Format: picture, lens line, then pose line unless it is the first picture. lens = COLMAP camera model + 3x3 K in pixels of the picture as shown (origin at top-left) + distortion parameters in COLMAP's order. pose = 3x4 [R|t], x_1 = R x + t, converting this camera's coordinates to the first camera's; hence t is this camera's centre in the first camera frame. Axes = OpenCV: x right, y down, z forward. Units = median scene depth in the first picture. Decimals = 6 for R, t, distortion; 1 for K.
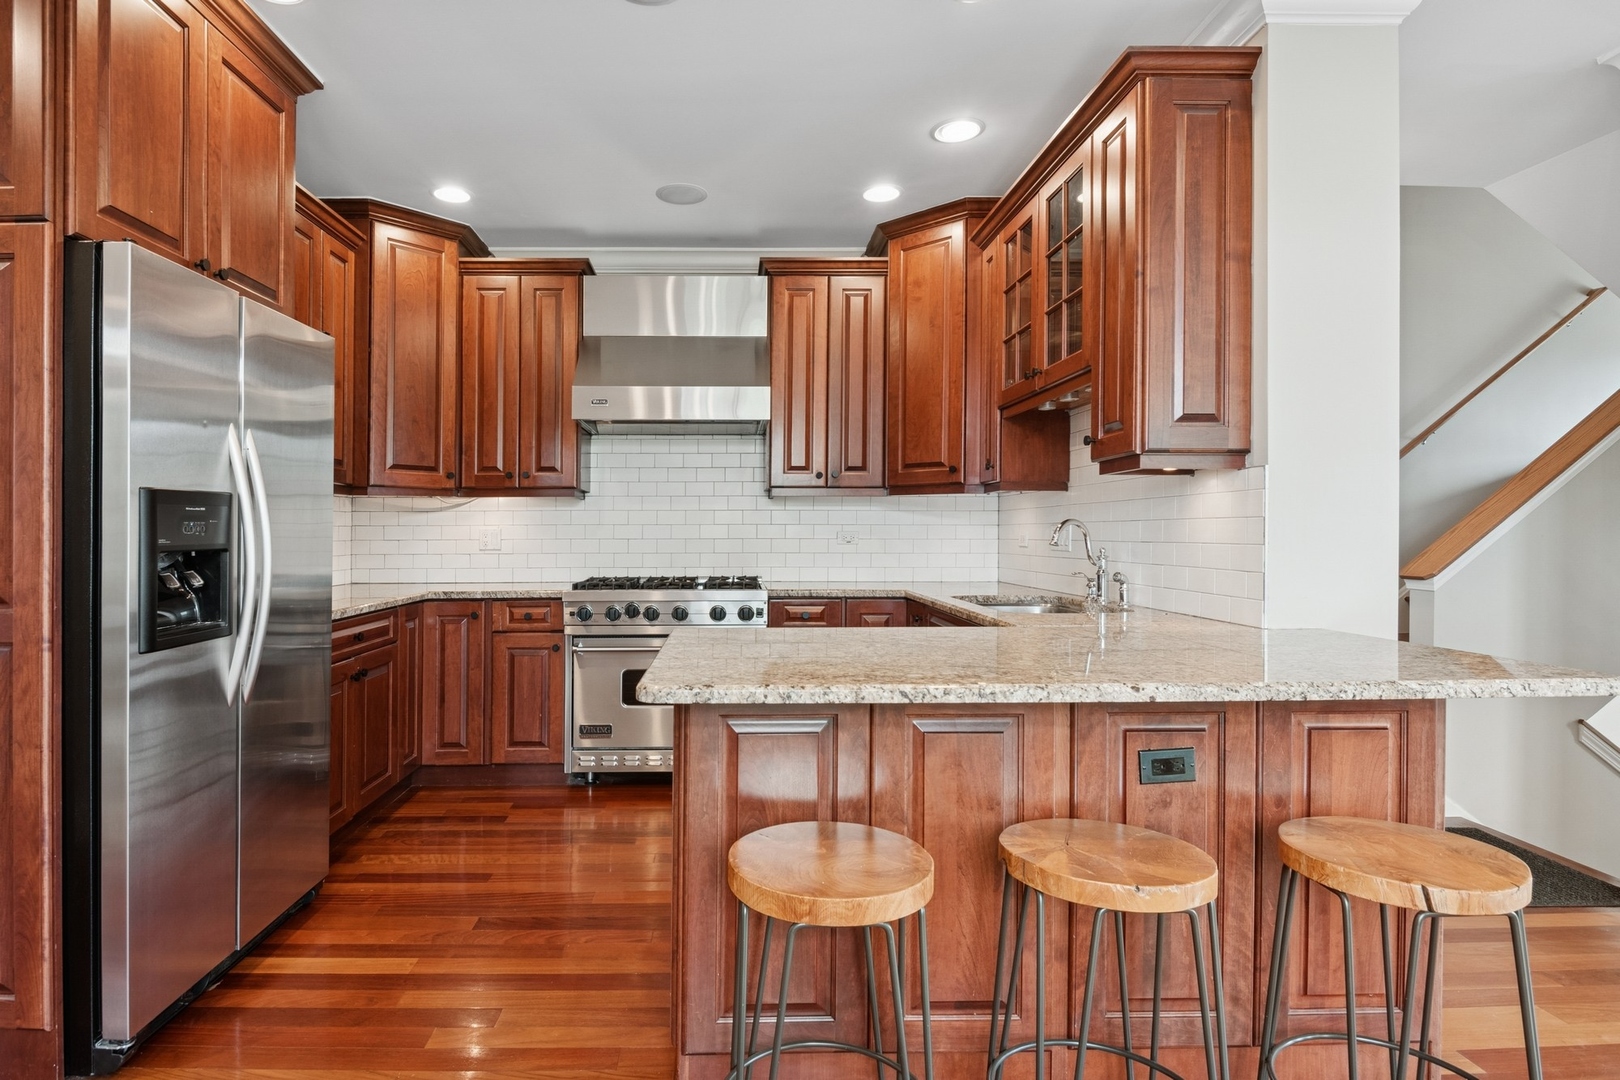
lens RADIAL K [[834.4, 0, 729.4], [0, 834.4, 532.7], [0, 0, 1]] dist [-0.005896, -0.001198]
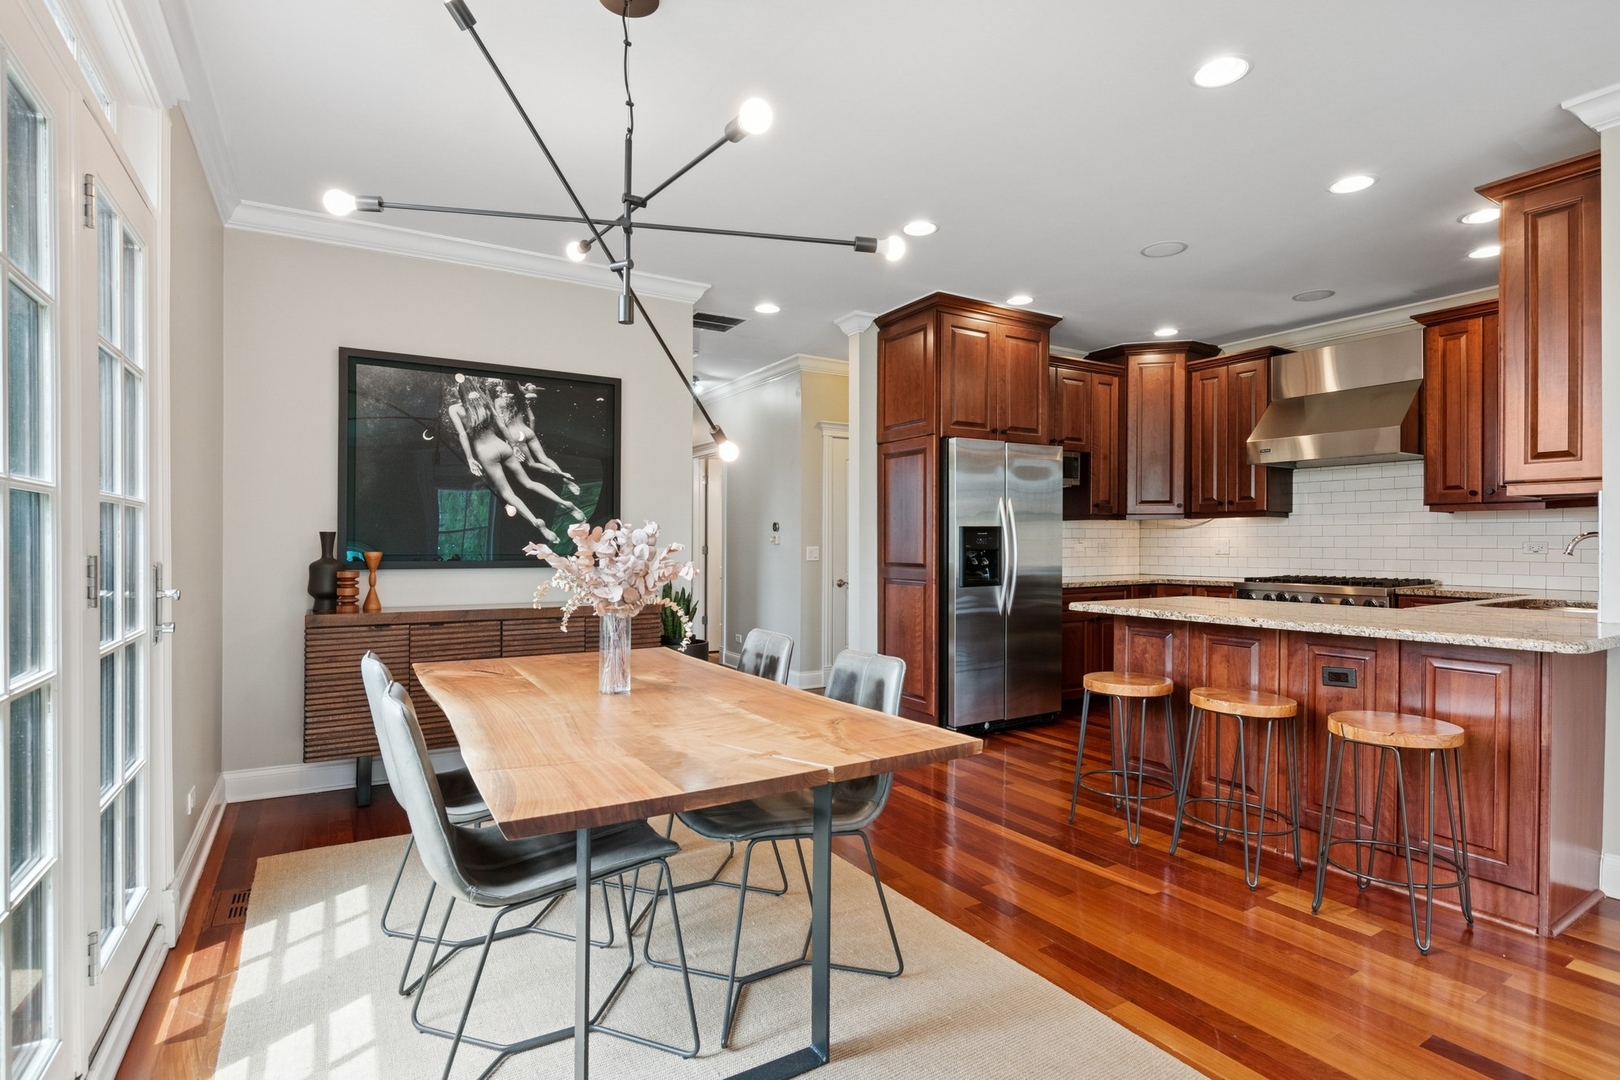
lens RADIAL K [[793.1, 0, 817.9], [0, 793.1, 539.8], [0, 0, 1]] dist [-0.001917, -0.000027]
pose [[0.516778, -0.001293, -0.856118, 1.023285], [0.000433, 0.999999, -0.001249, -0.005982], [0.856119, 0.000275, 0.516778, -0.594098]]
